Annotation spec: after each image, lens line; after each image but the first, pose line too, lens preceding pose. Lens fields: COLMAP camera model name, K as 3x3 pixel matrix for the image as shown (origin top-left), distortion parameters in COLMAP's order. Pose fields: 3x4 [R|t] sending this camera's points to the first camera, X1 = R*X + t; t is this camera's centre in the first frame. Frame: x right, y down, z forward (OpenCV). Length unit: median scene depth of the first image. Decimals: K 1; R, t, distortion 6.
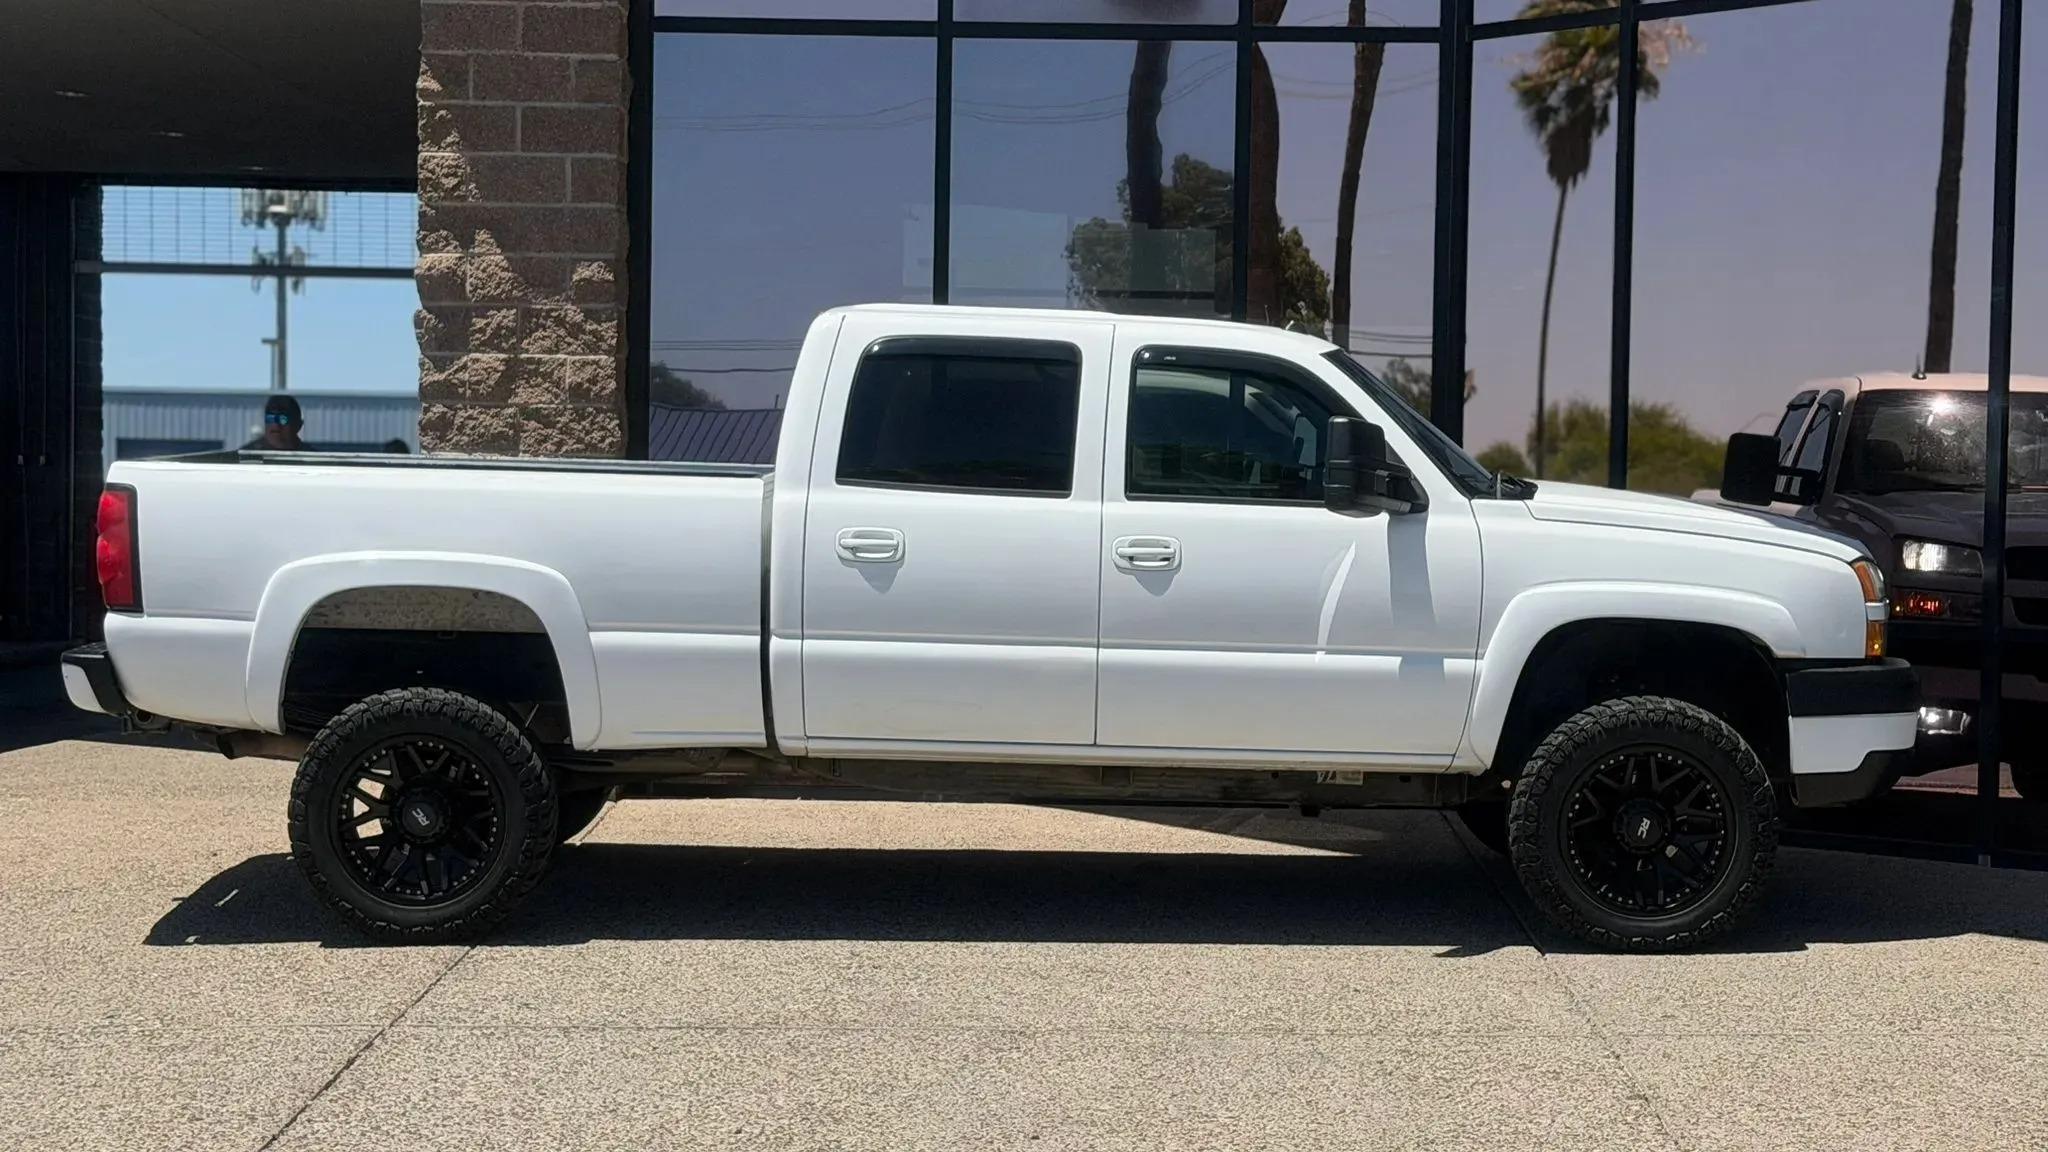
lens RADIAL K [[3447.2, 0, 1038.8], [0, 3447.2, 591.9], [0, 0, 1]] dist [0.129170, 0.007312]
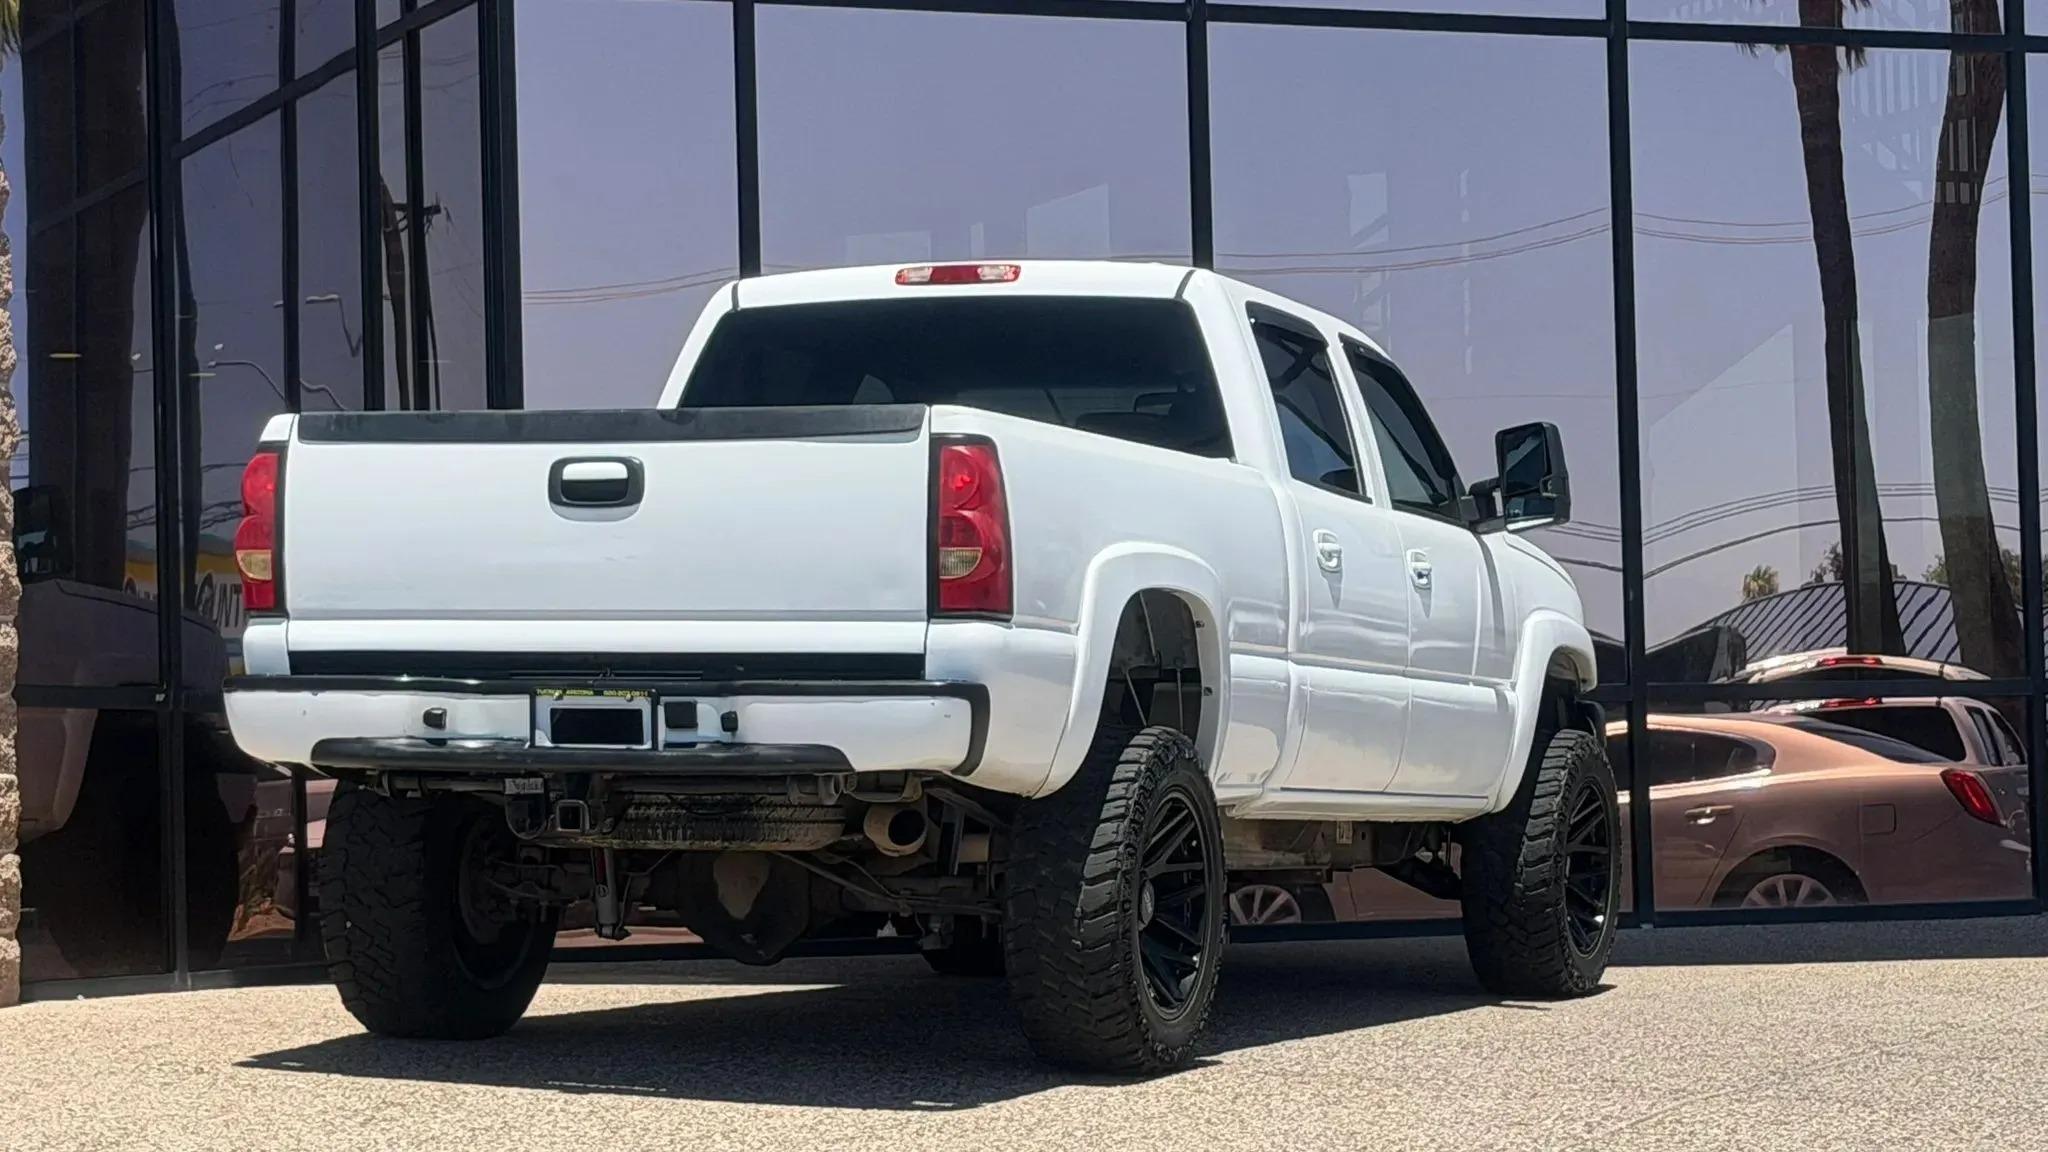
lens RADIAL K [[5225.9, 0, 1024.0], [0, 5225.9, 576.0], [0, 0, 1]] dist [-0.037601, 0.580959]
pose [[0.347620, 0.022246, 0.937371, -0.964539], [0.053101, 0.997647, -0.043369, 0.033025], [-0.936131, 0.064851, 0.345621, 0.493440]]
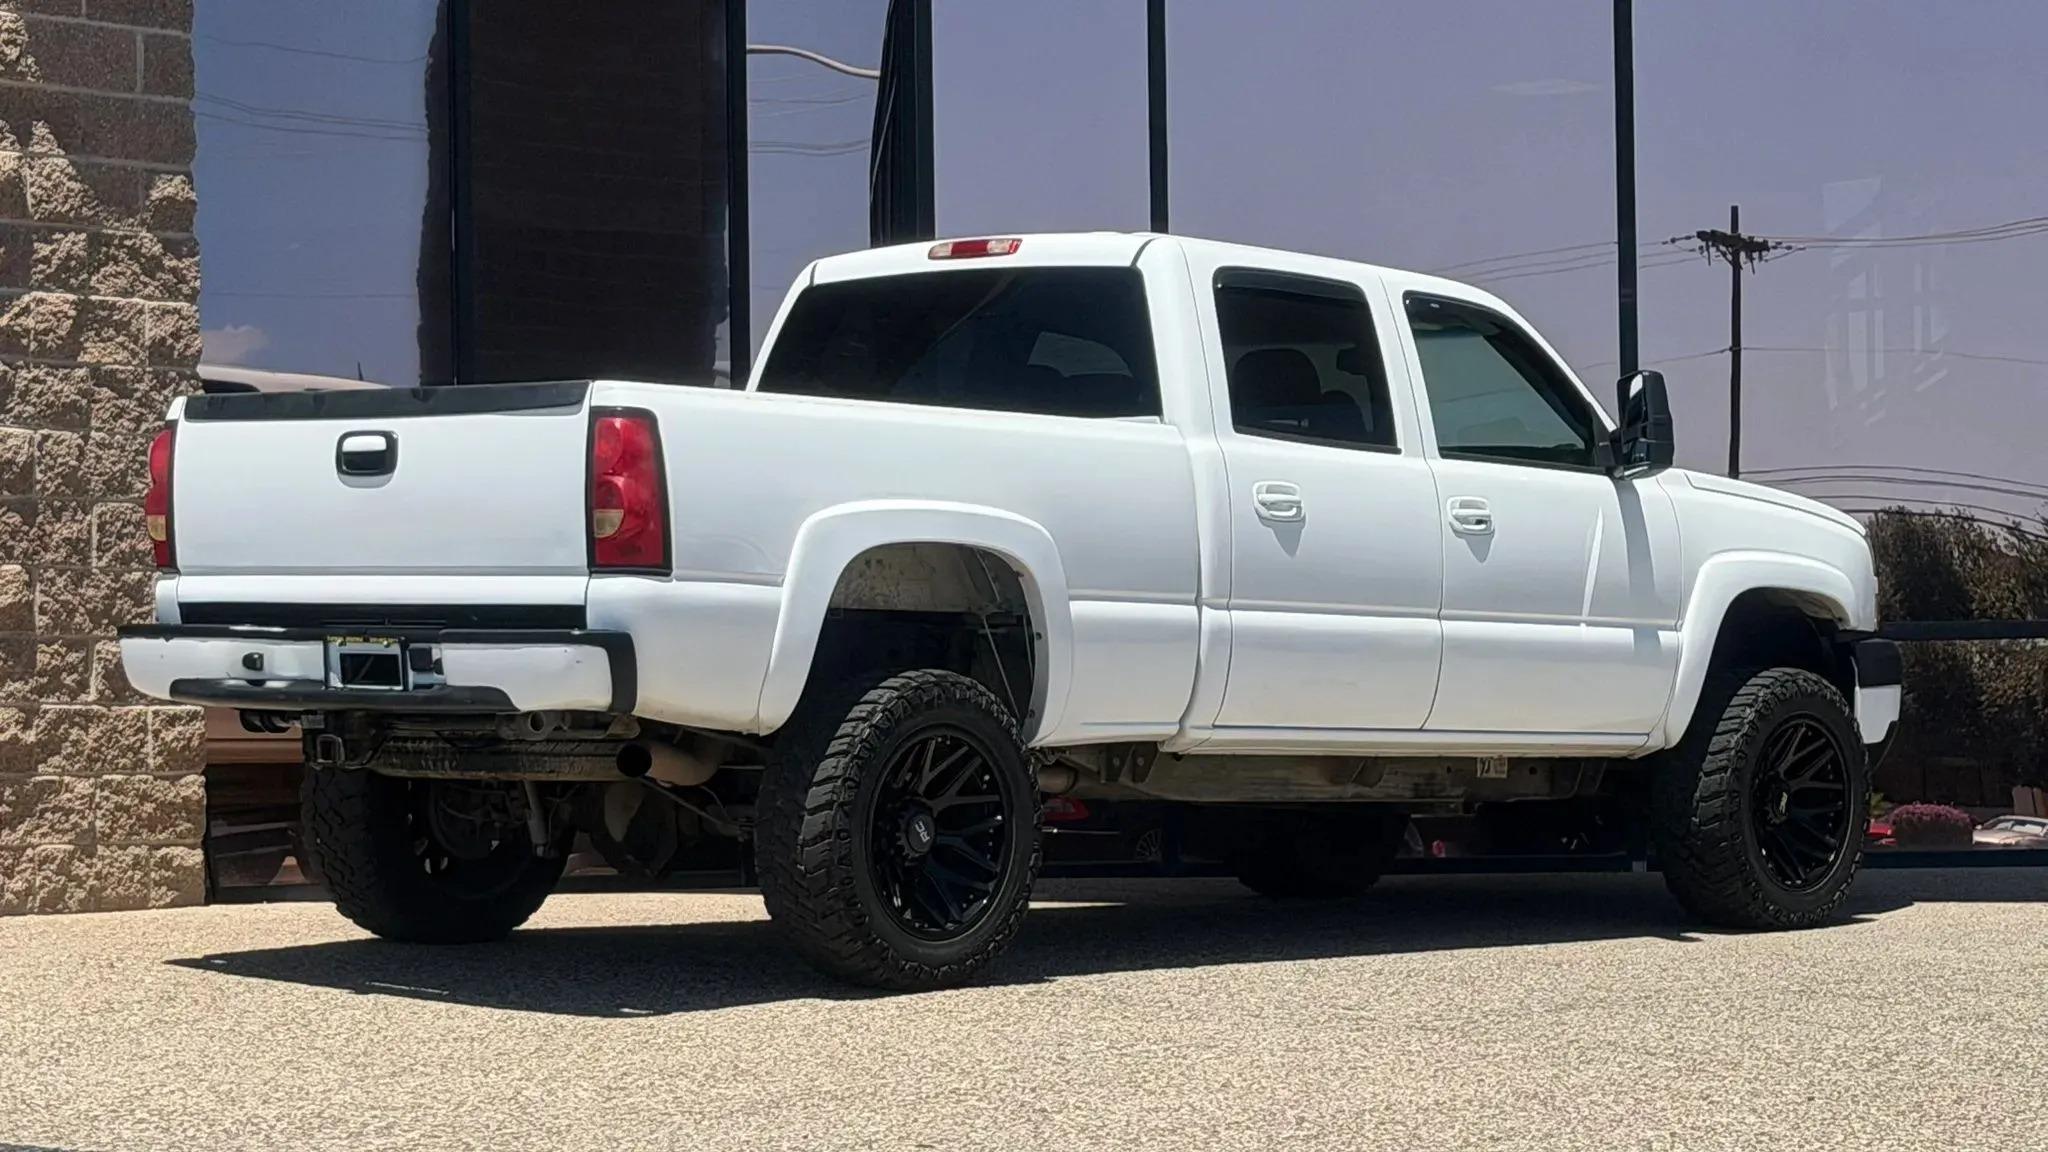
lens RADIAL K [[4936.5, 0, 954.9], [0, 4936.5, 569.0], [0, 0, 1]] dist [0.088320, 0.495830]
pose [[0.682431, 0.006191, 0.730924, -0.787110], [0.042681, 0.997920, -0.048302, 0.046578], [-0.729703, 0.064160, 0.680747, 0.164434]]
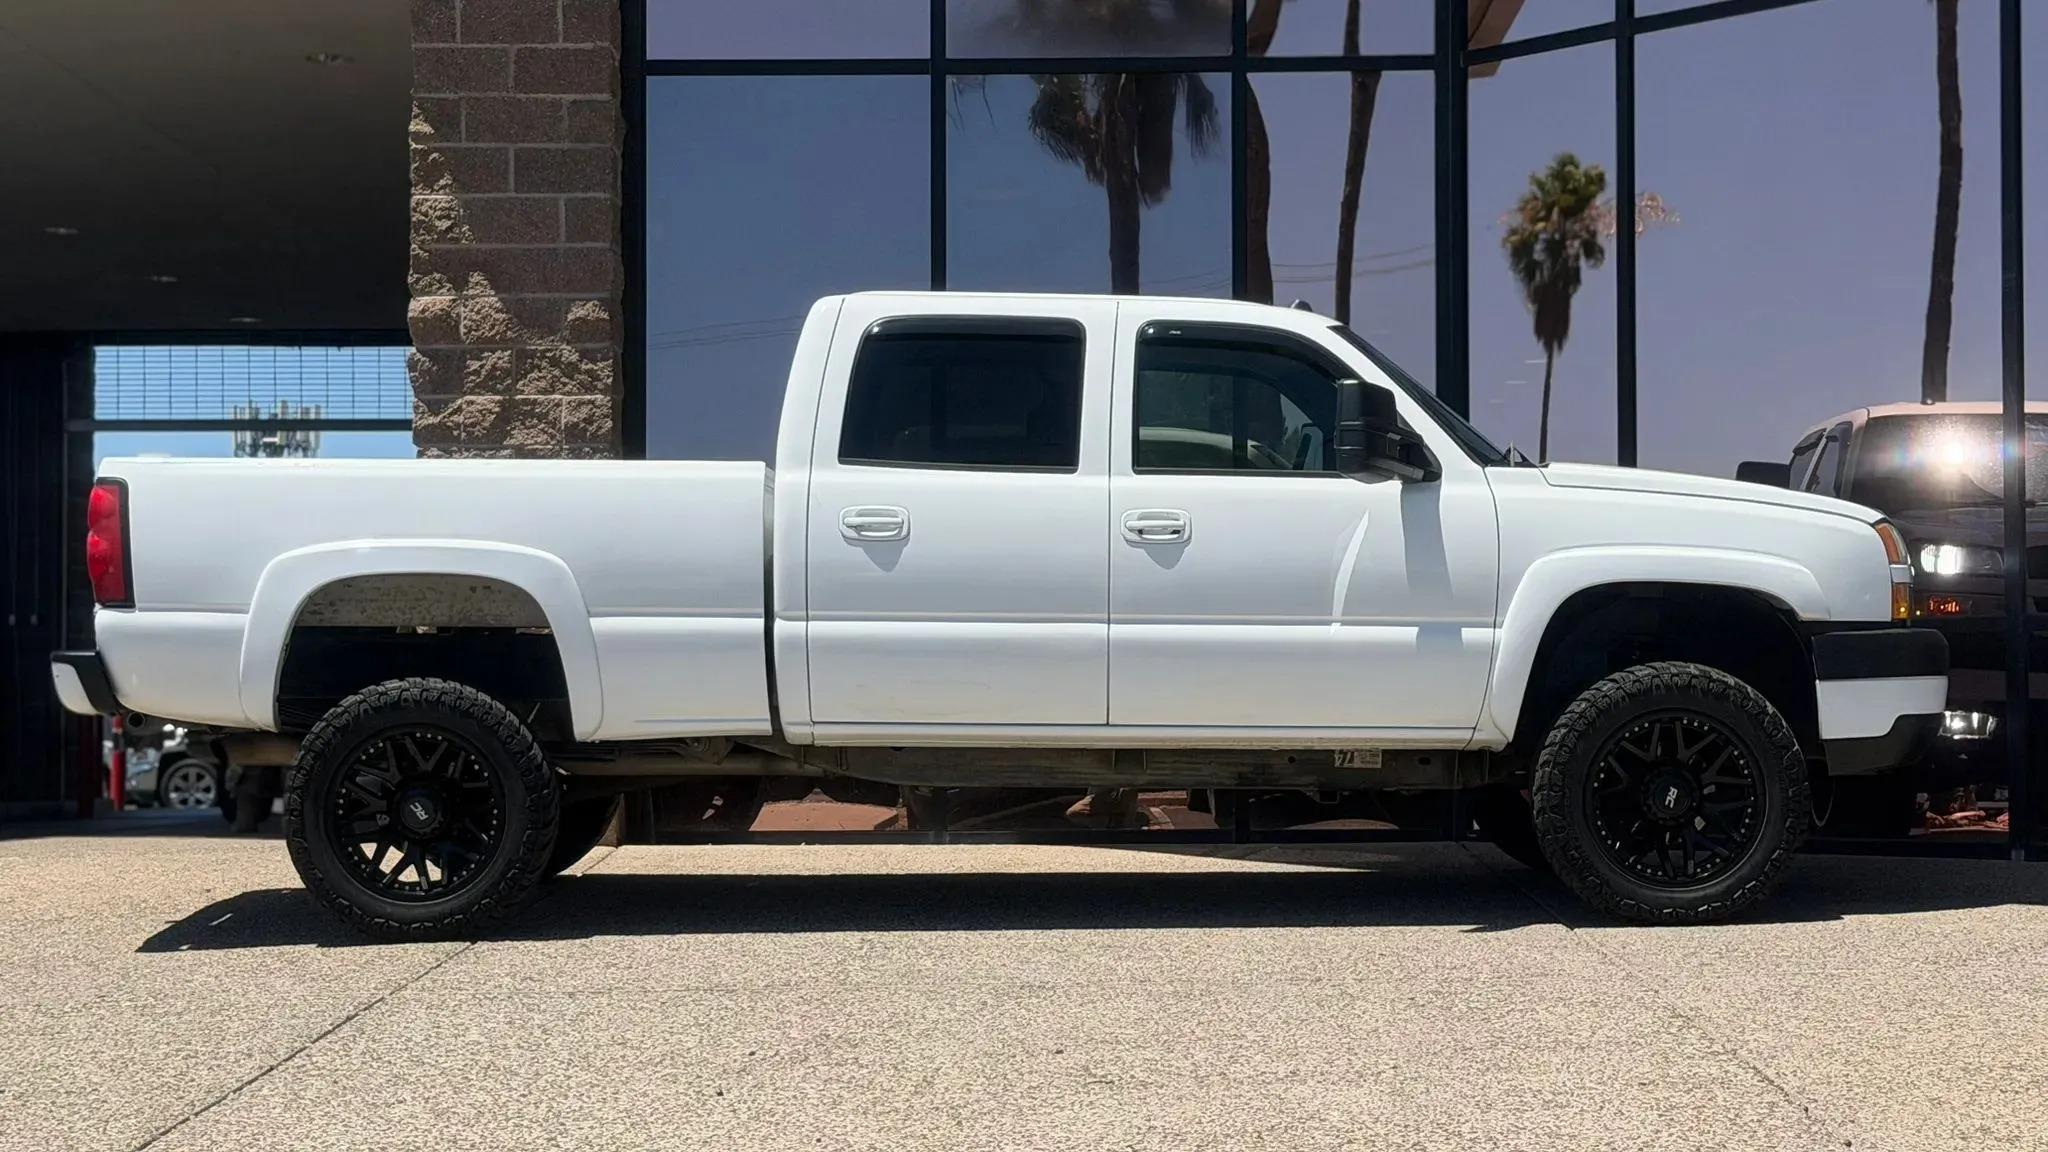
lens RADIAL K [[3447.2, 0, 1038.8], [0, 3447.2, 591.9], [0, 0, 1]] dist [0.129170, 0.007312]
pose [[0.999797, -0.019977, 0.002632, -0.003984], [0.020106, 0.997687, -0.064929, 0.054674], [-0.001329, 0.064969, 0.997886, 0.016326]]
